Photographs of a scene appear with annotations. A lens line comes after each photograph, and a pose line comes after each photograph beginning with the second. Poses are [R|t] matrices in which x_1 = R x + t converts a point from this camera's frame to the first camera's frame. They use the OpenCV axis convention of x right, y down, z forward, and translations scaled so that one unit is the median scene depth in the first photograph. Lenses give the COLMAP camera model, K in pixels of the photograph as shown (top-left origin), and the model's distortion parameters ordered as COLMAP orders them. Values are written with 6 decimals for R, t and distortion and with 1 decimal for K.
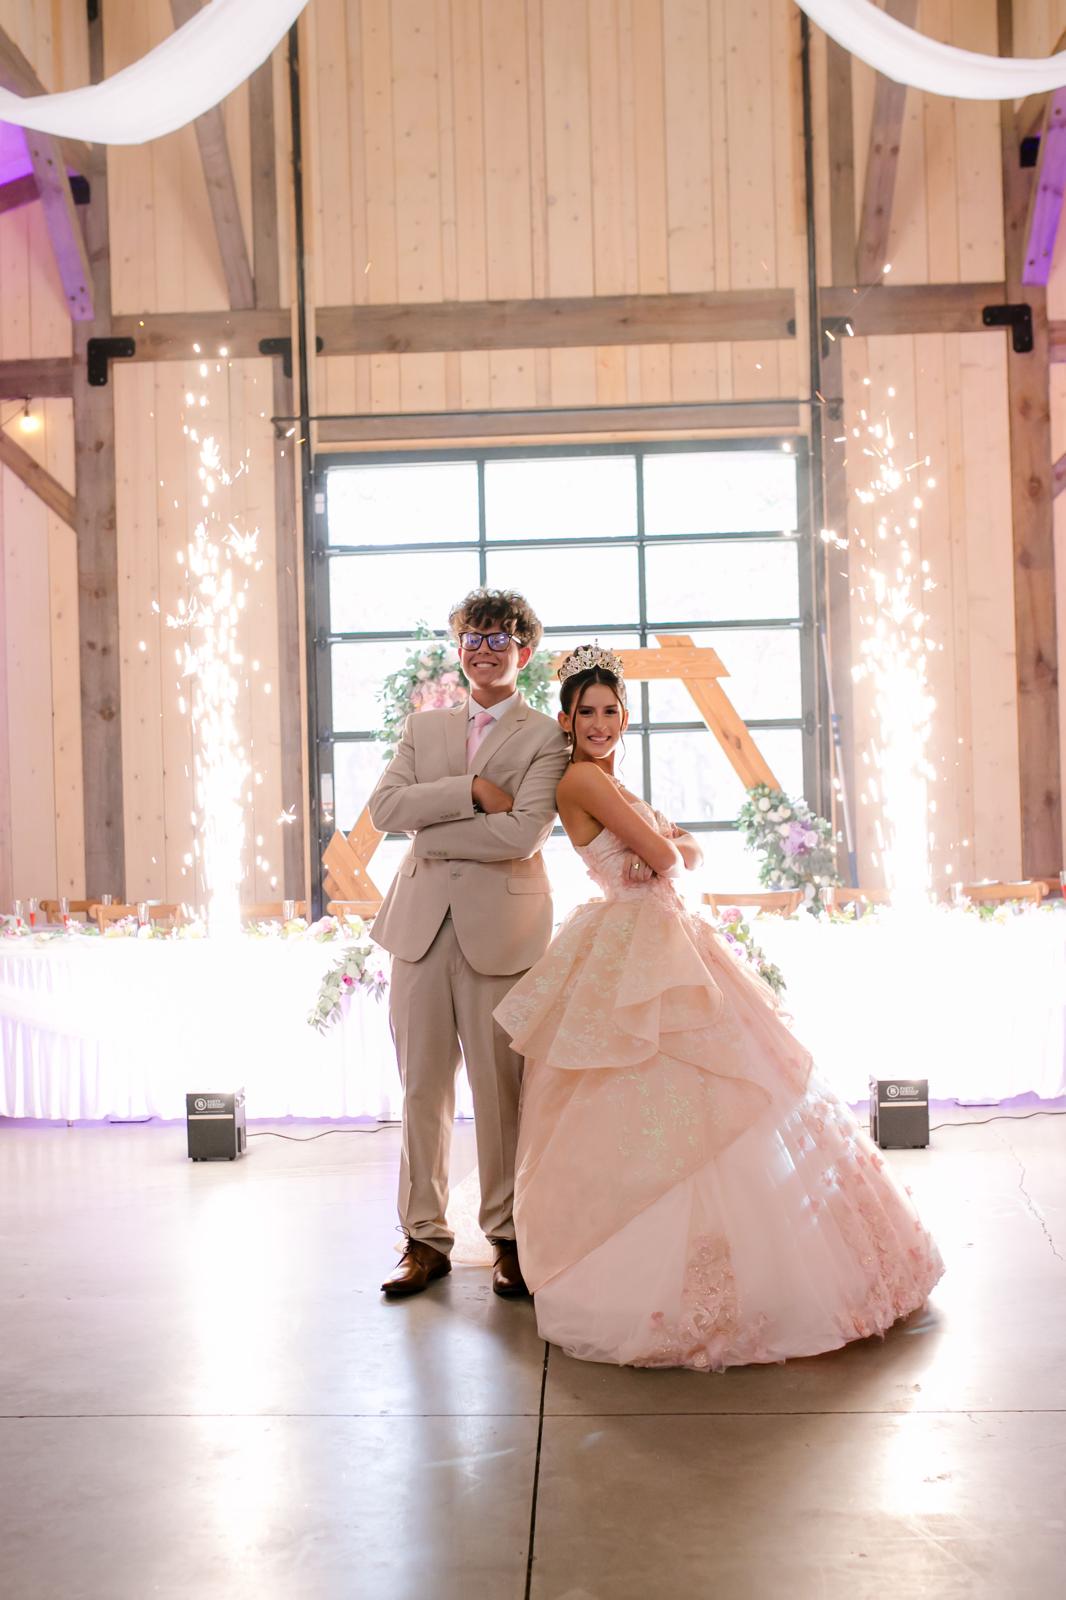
lens RADIAL K [[1643.3, 0, 495.4], [0, 1643.3, 836.1], [0, 0, 1]] dist [-0.048286, 0.030157]
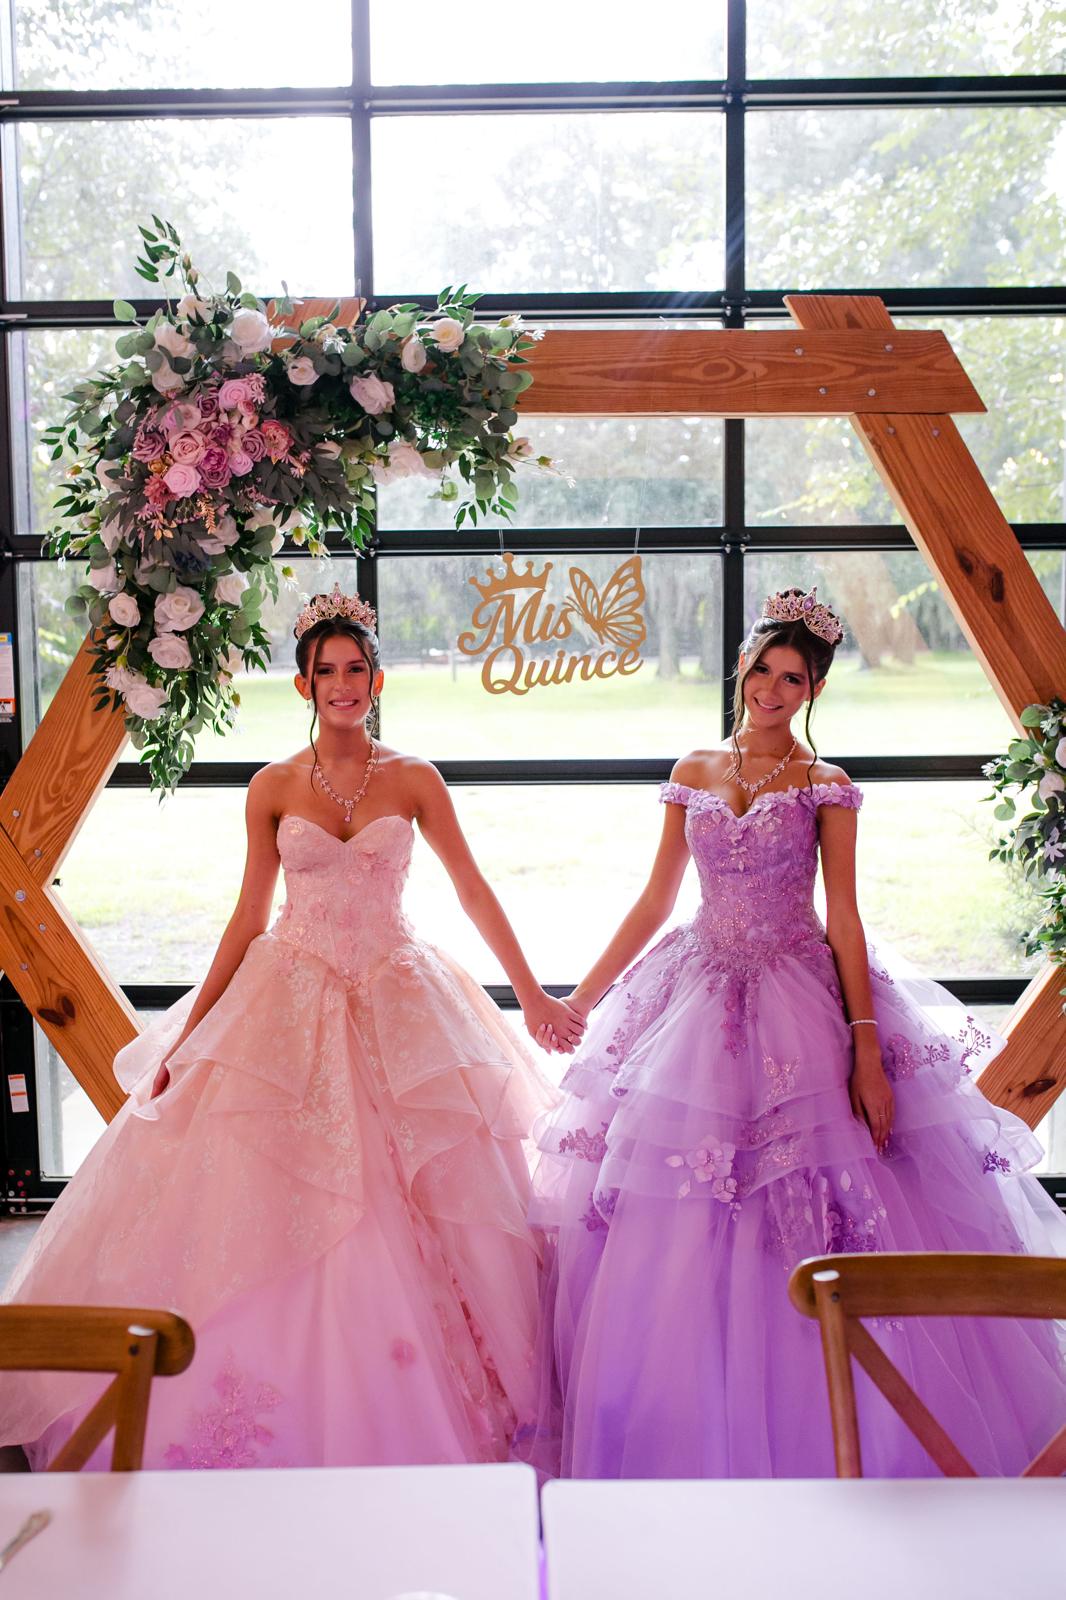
lens RADIAL K [[1643.3, 0, 495.4], [0, 1643.3, 836.1], [0, 0, 1]] dist [-0.048286, 0.030157]
pose [[0.999572, 0.013895, 0.025761, 0.017972], [-0.016922, 0.992477, 0.121257, -0.037682], [-0.023882, -0.121641, 0.992287, 0.541536]]
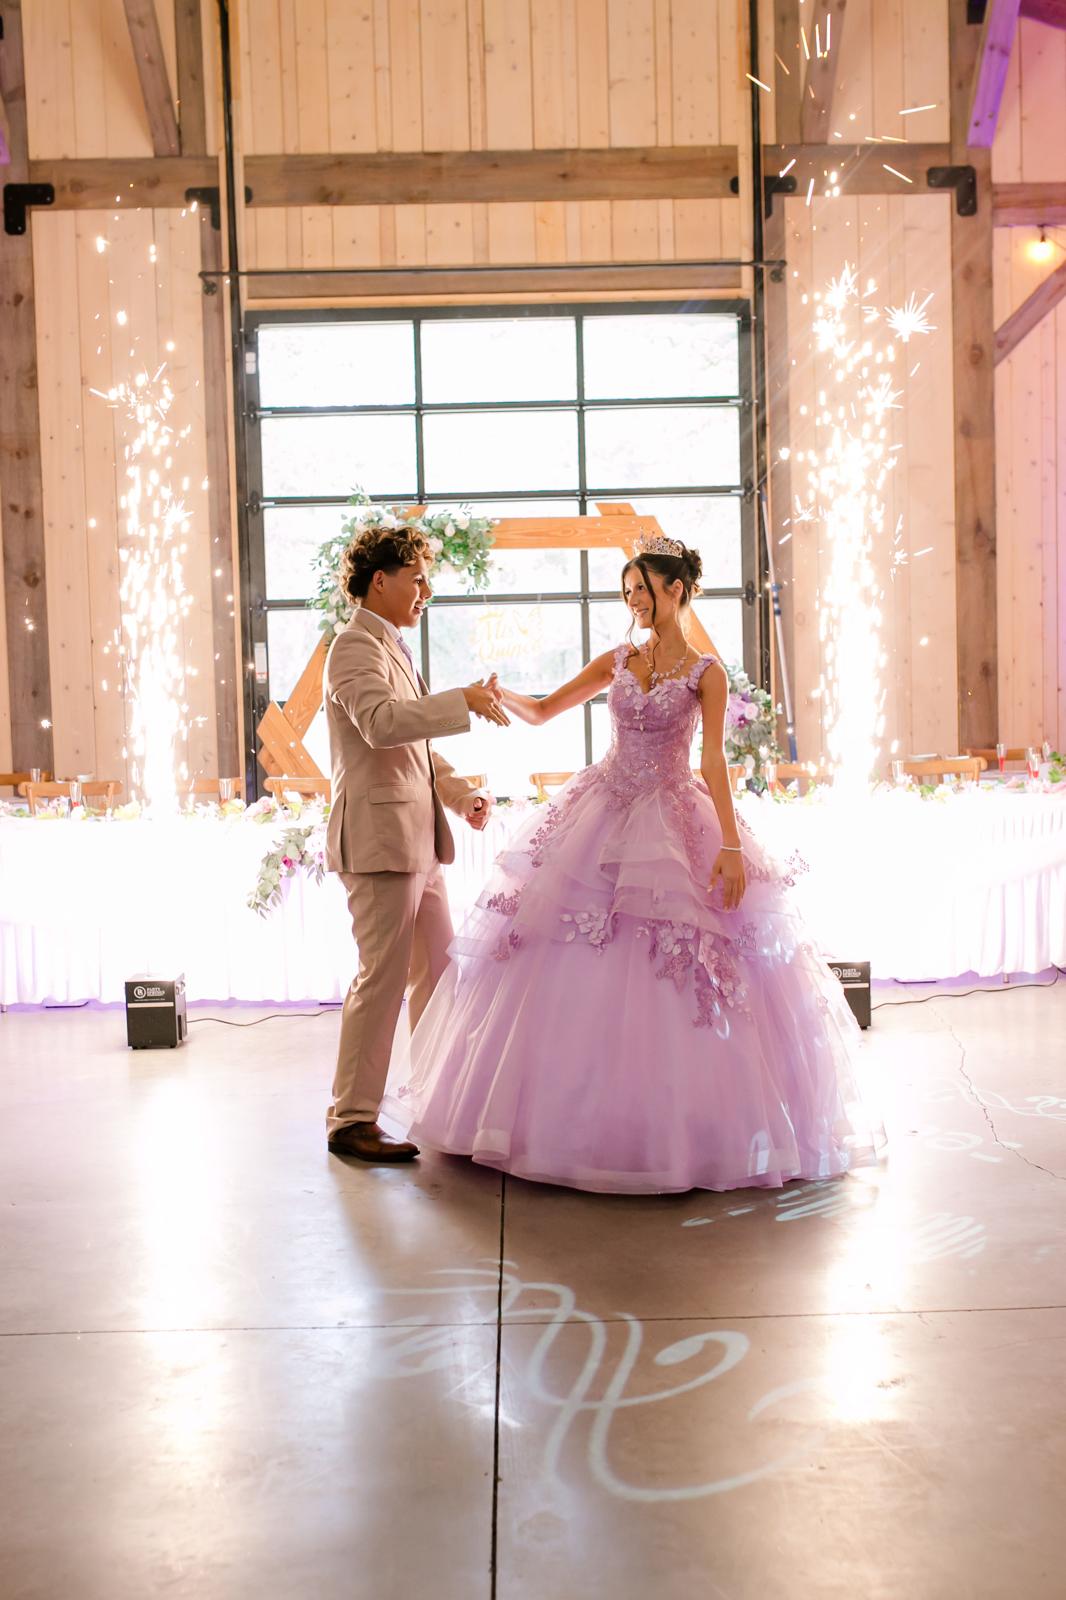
lens RADIAL K [[1658.0, 0, 533.0], [0, 1658.0, 800.0], [0, 0, 1]] dist [-0.040504, 0.010928]
pose [[0.998082, -0.004007, 0.061781, -0.001865], [0.000252, 0.998159, 0.060659, -0.004217], [-0.061910, -0.060527, 0.996245, 0.001125]]
